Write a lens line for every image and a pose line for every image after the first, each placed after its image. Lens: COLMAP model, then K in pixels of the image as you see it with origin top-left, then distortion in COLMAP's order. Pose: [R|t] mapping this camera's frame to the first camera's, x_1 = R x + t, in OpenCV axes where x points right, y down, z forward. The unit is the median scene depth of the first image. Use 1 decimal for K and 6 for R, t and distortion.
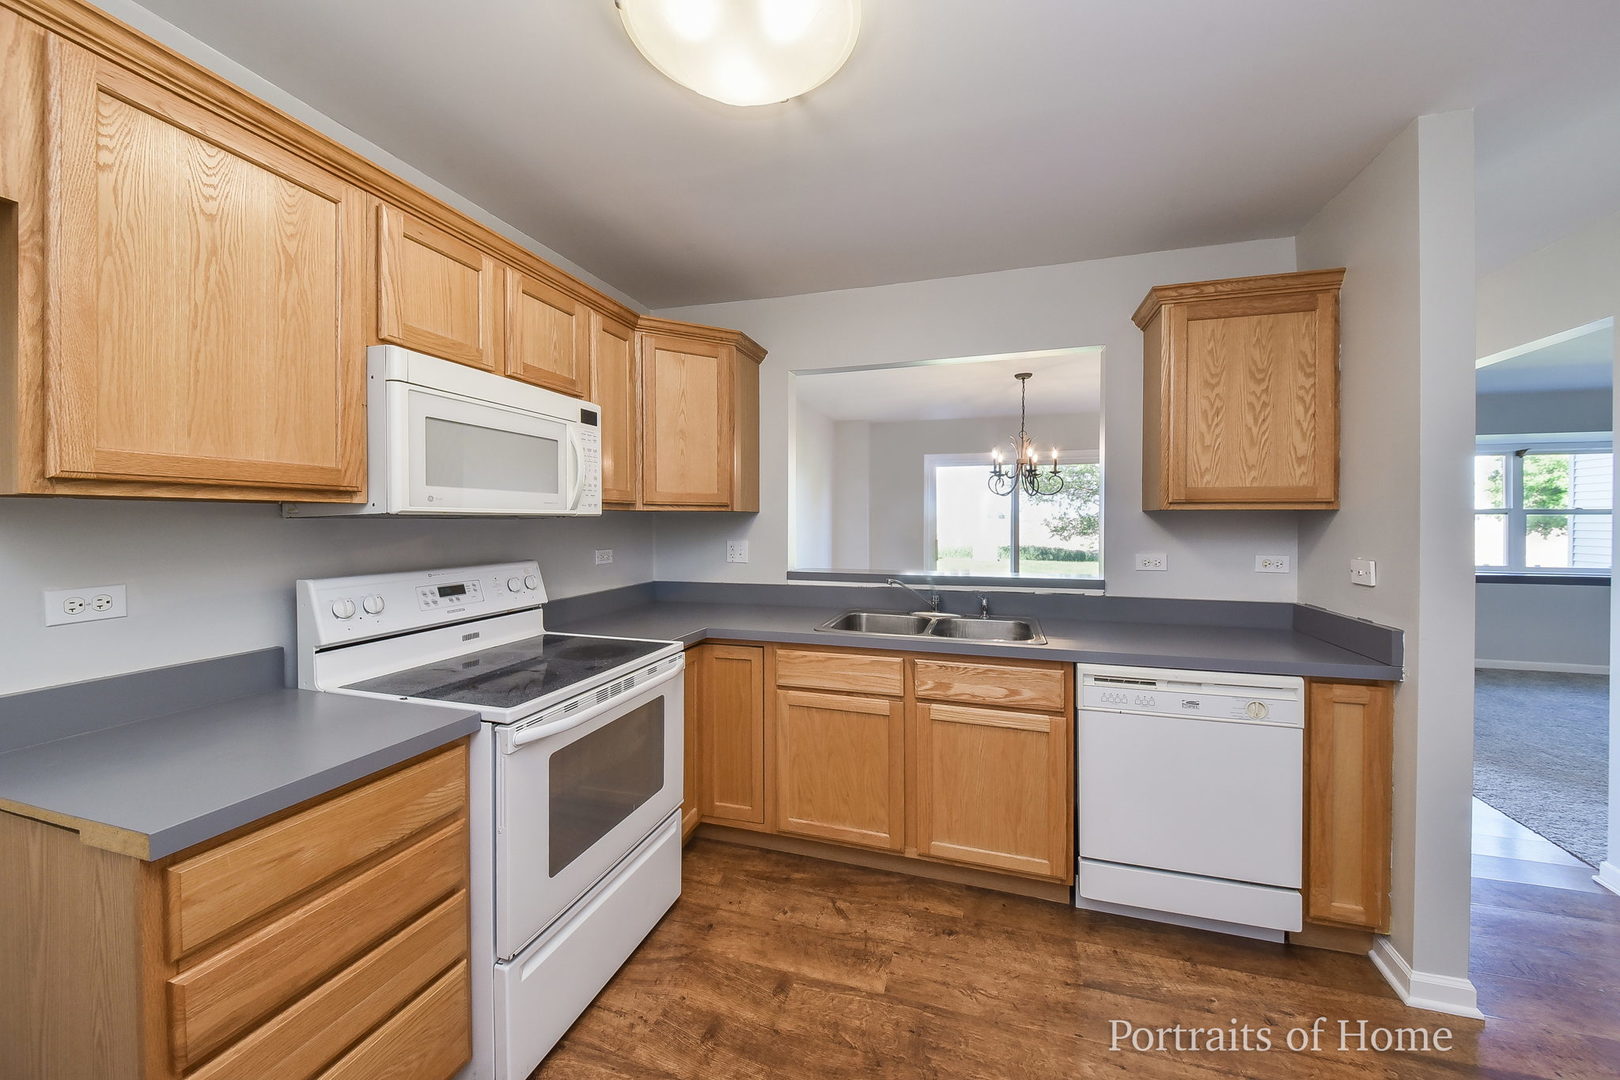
lens RADIAL K [[572.8, 0, 804.4], [0, 572.8, 522.7], [0, 0, 1]] dist [0.000479, -0.000139]
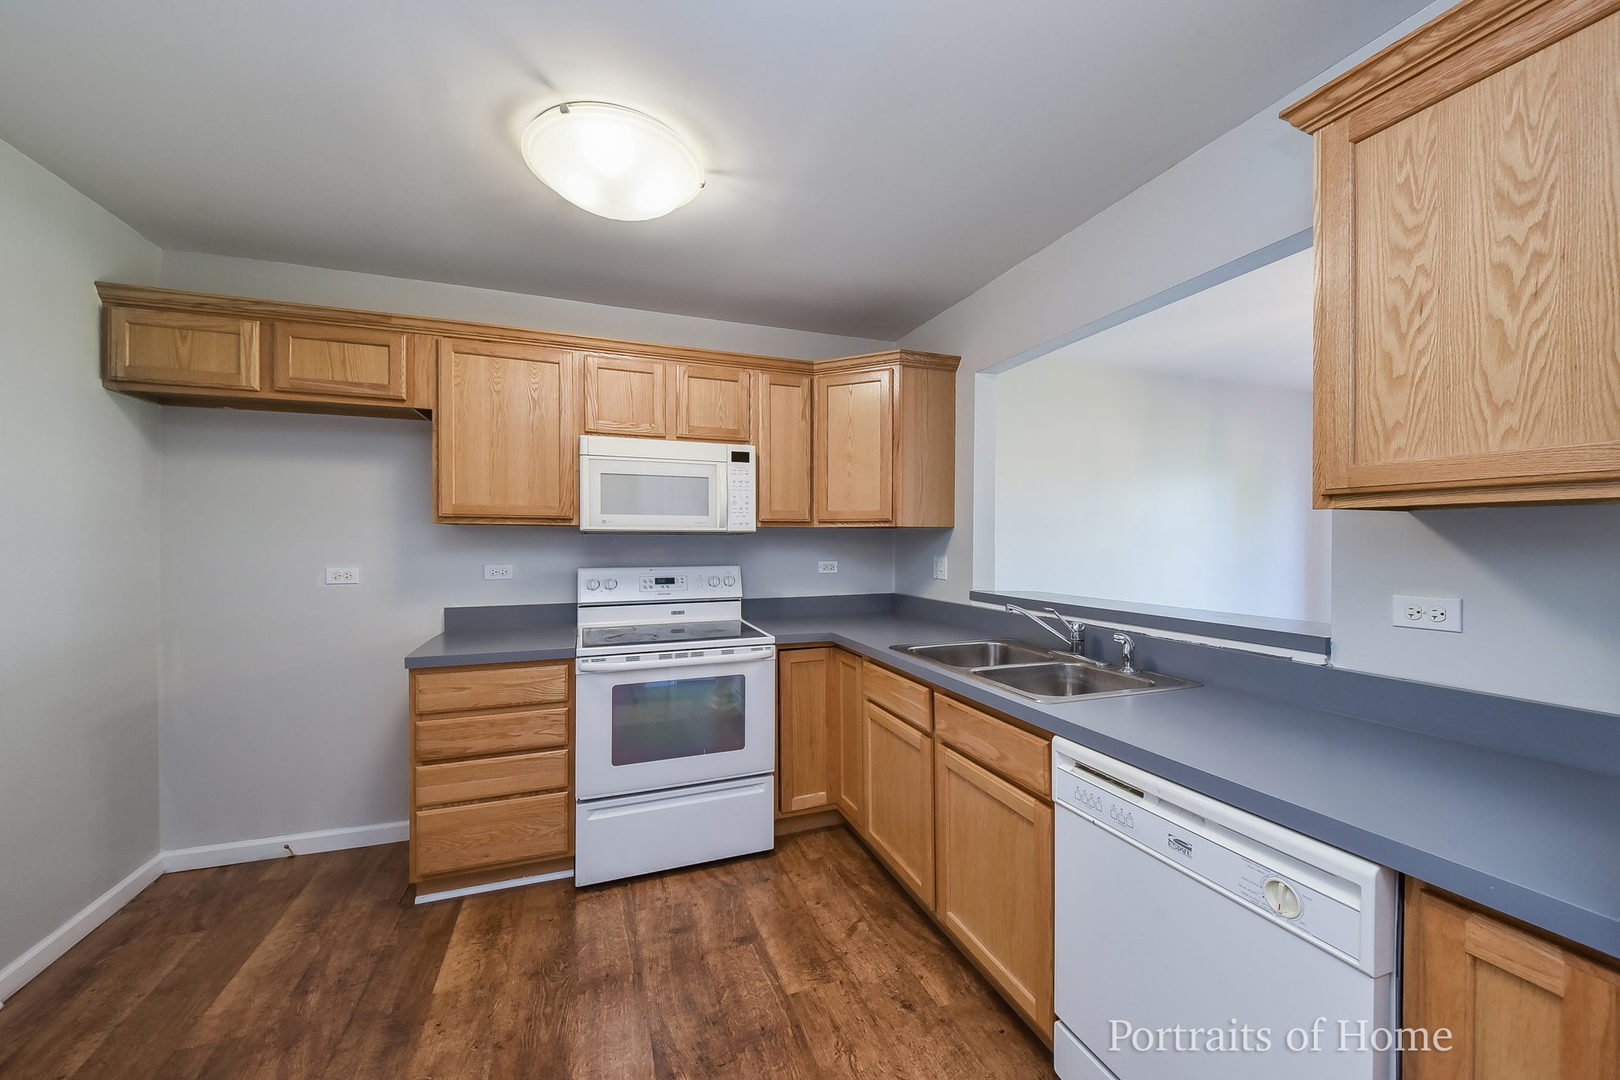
lens RADIAL K [[581.7, 0, 810.0], [0, 581.7, 540.0], [0, 0, 1]] dist [0.018463, -0.009151]
pose [[0.633054, 0.000816, -0.774107, 0.818107], [-0.006474, 0.999970, -0.004240, 0.012422], [0.774080, 0.007696, 0.633040, 0.305053]]
